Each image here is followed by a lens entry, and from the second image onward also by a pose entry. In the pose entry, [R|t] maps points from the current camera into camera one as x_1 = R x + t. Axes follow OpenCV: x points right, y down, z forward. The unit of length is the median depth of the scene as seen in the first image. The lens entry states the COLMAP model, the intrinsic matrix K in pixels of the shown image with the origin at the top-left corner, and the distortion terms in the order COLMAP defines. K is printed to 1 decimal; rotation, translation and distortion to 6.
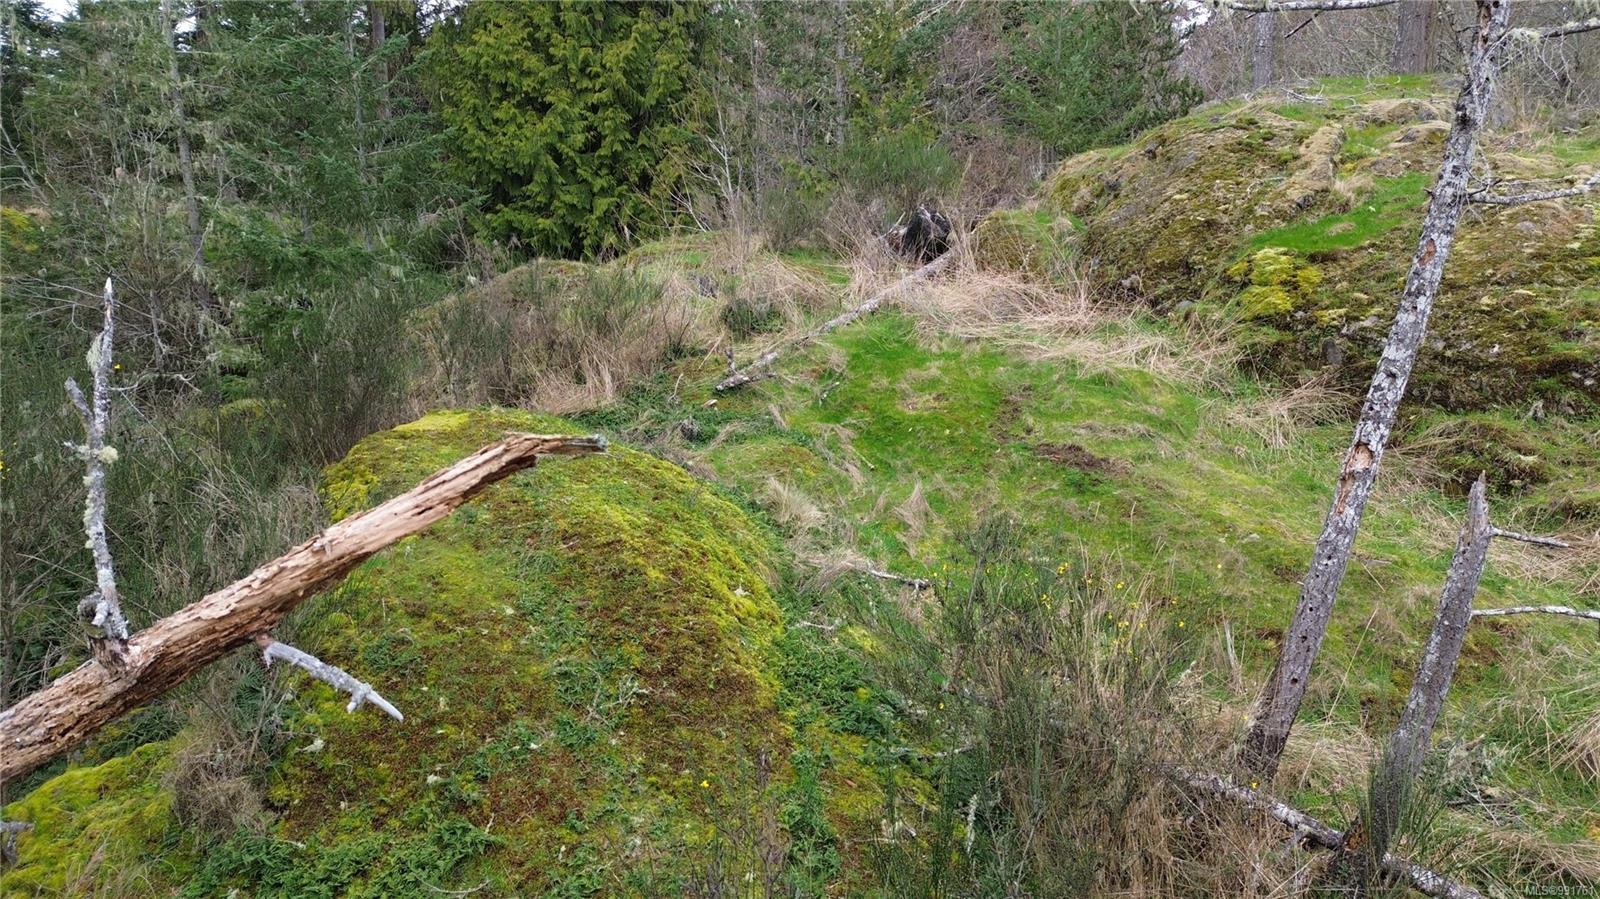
lens RADIAL K [[1128.2, 0, 798.5], [0, 1128.2, 456.1], [0, 0, 1]] dist [0.095928, -0.104668]
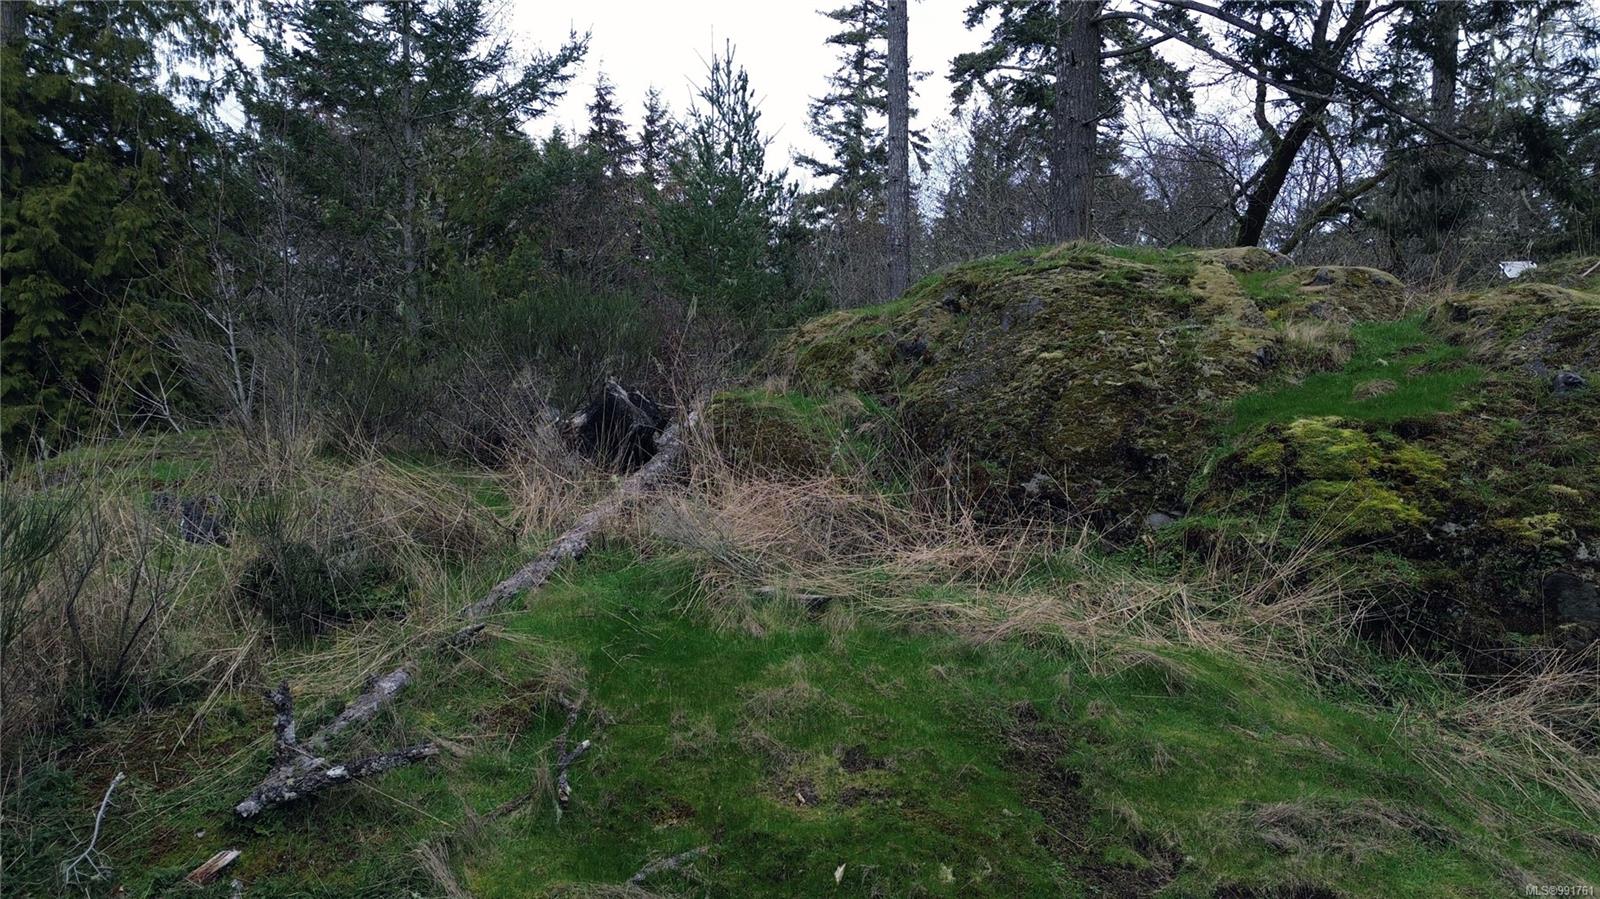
lens RADIAL K [[1128.2, 0, 798.5], [0, 1128.2, 456.1], [0, 0, 1]] dist [0.095928, -0.104668]
pose [[0.918421, -0.014485, 0.395340, -0.047097], [0.096006, 0.977616, -0.187215, -0.072943], [-0.383779, 0.209897, 0.899254, 0.536732]]
